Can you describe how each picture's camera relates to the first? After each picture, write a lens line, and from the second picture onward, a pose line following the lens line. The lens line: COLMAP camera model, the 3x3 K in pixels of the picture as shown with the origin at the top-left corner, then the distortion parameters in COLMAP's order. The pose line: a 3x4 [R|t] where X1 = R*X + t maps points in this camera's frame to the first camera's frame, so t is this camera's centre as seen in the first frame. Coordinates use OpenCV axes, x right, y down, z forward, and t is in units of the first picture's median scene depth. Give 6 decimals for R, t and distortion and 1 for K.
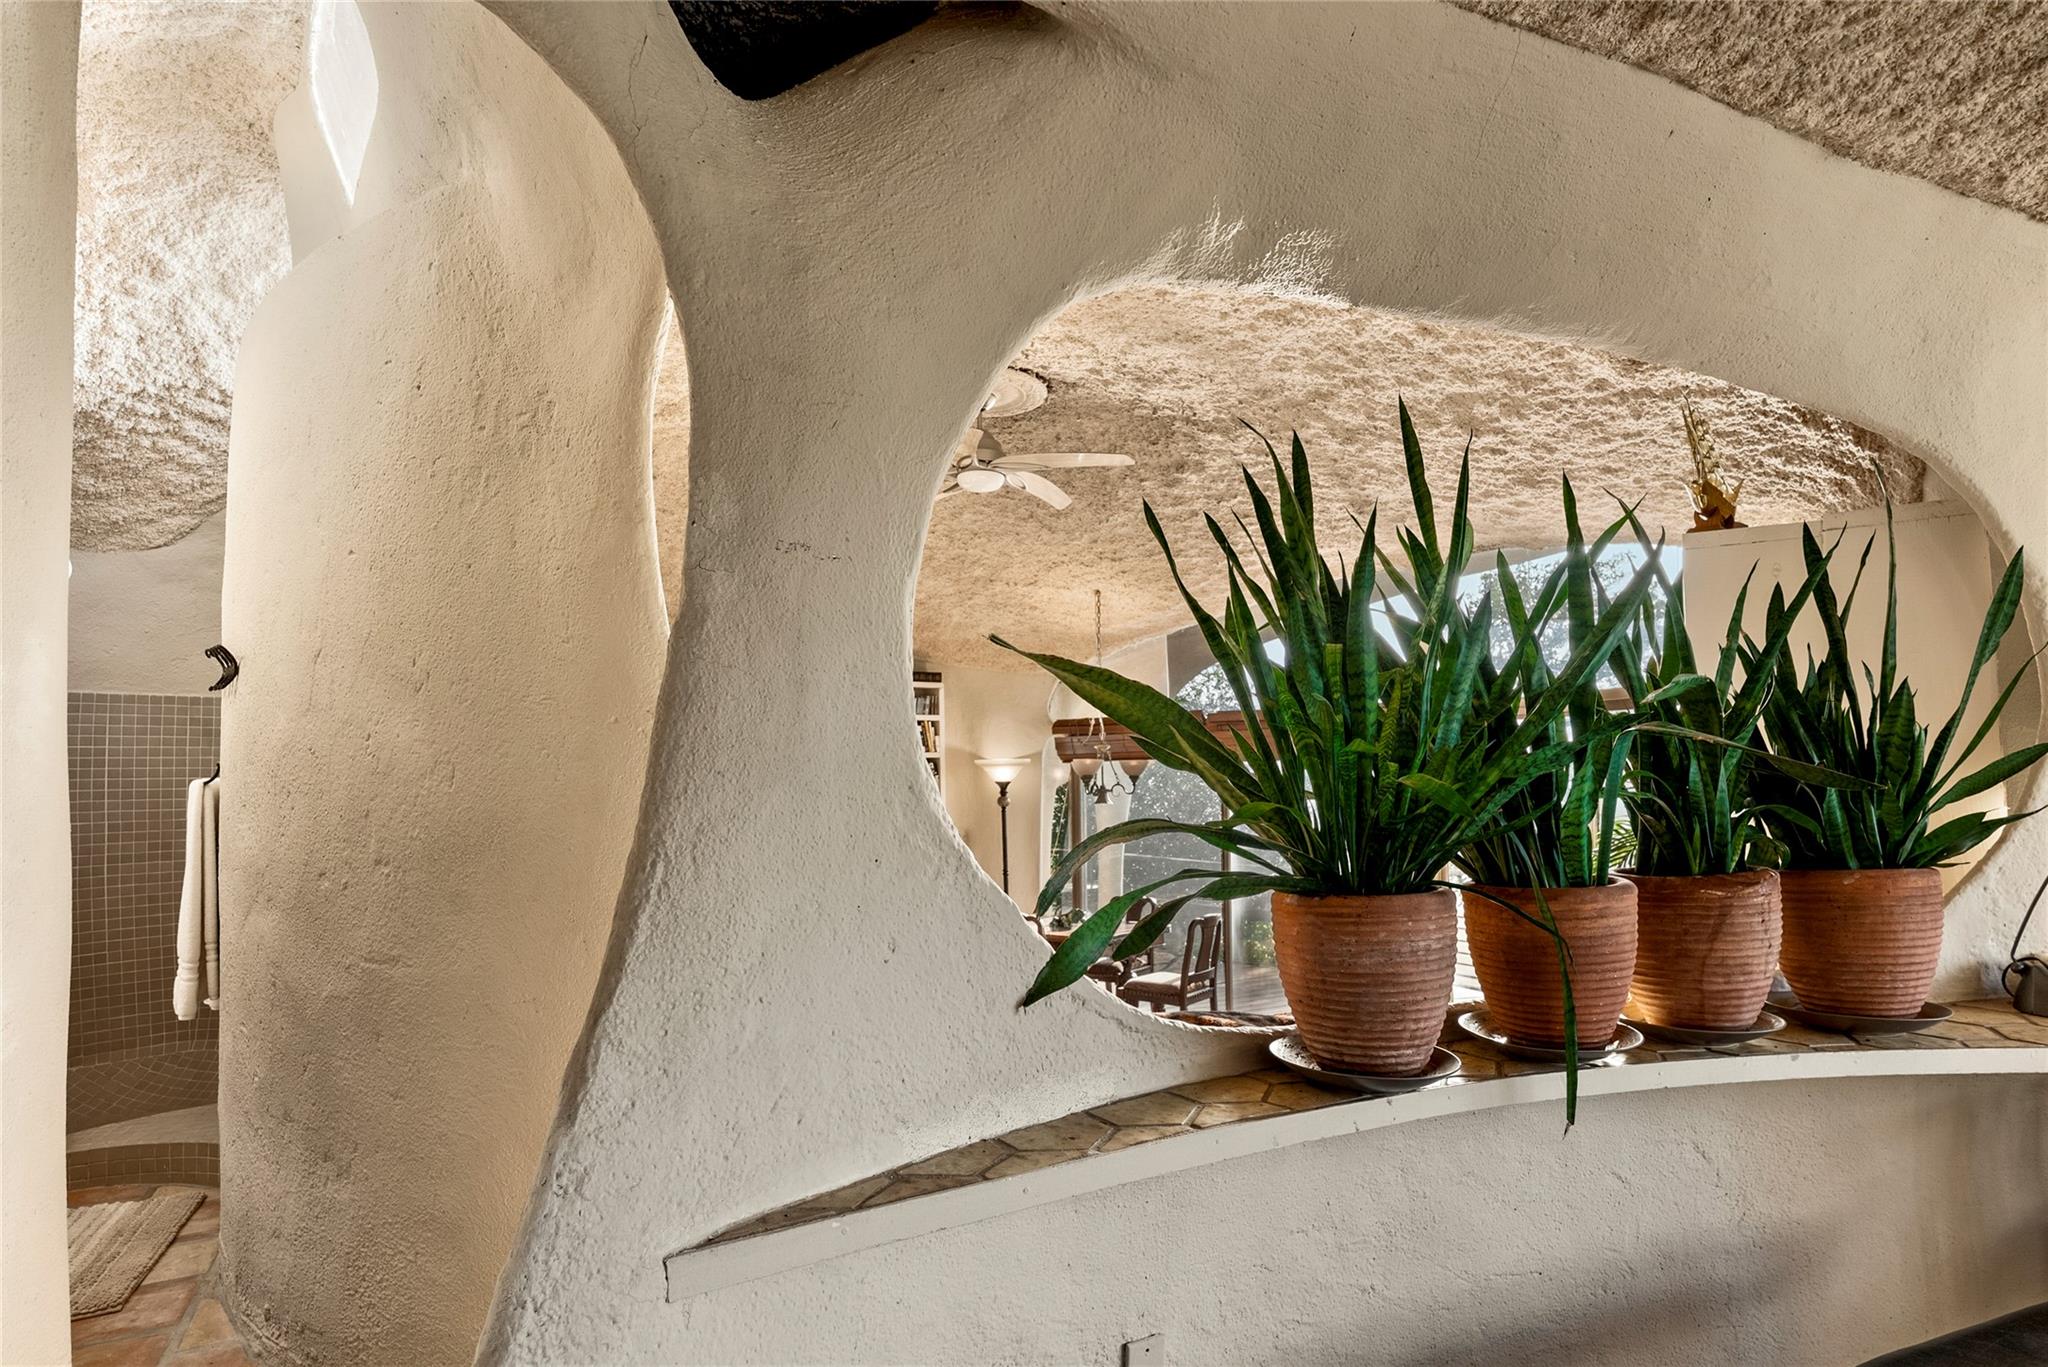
lens RADIAL K [[1074.1, 0, 1019.5], [0, 1074.1, 737.6], [0, 0, 1]] dist [-0.008063, 0.000199]
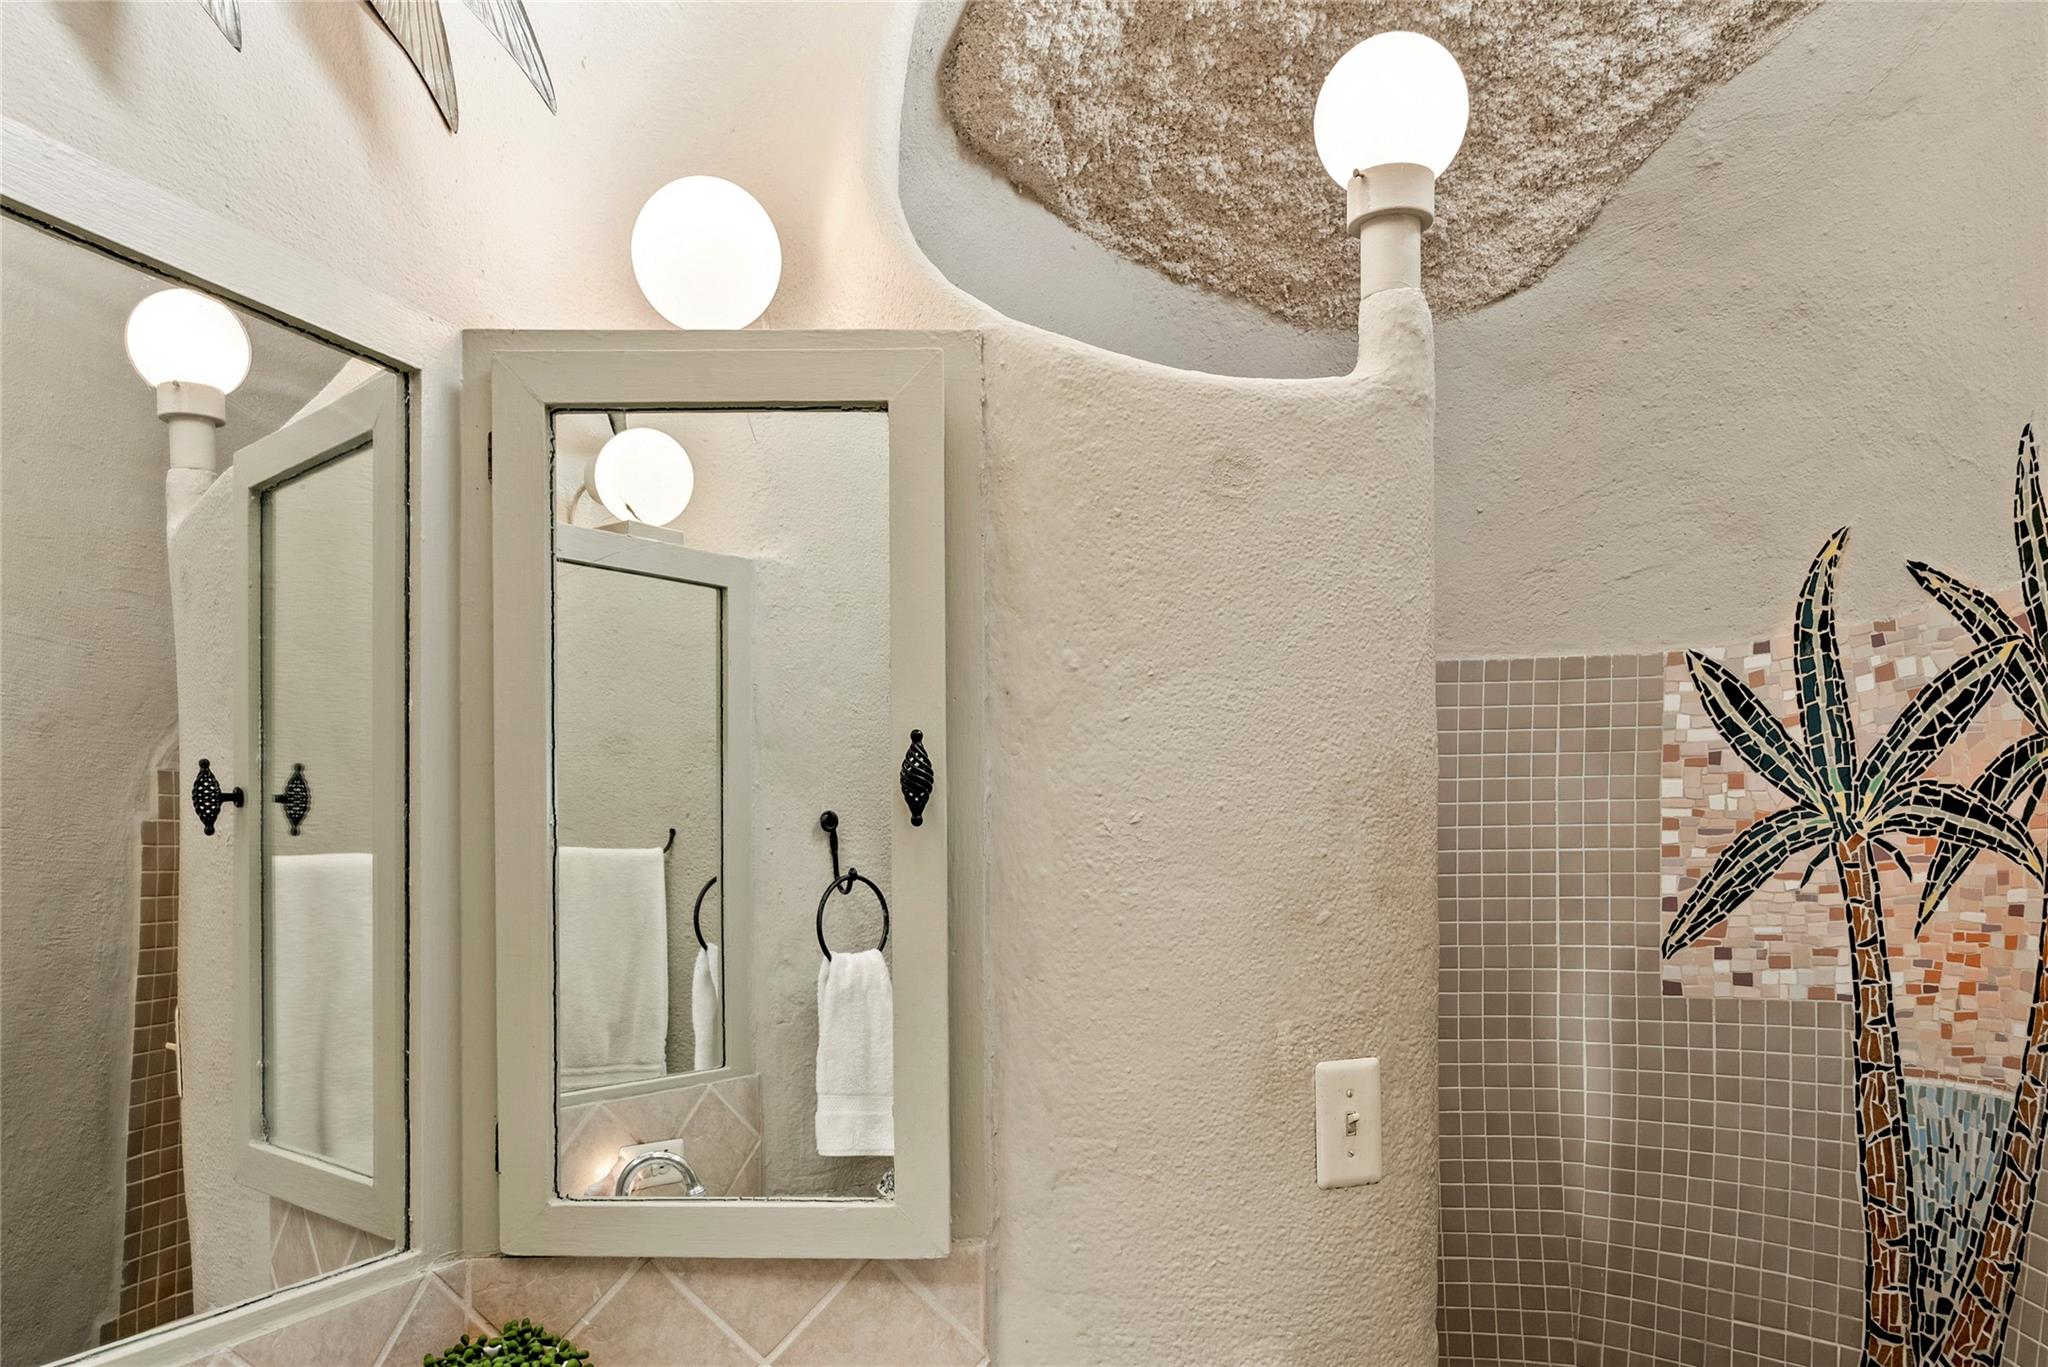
lens RADIAL K [[1410.0, 0, 992.3], [0, 1410.0, 816.0], [0, 0, 1]] dist [-0.046665, 0.015213]
pose [[0.638642, -0.026056, -0.769063, -0.640962], [0.024645, 0.999606, -0.013402, 0.034310], [0.769109, -0.010395, 0.639033, 0.608022]]
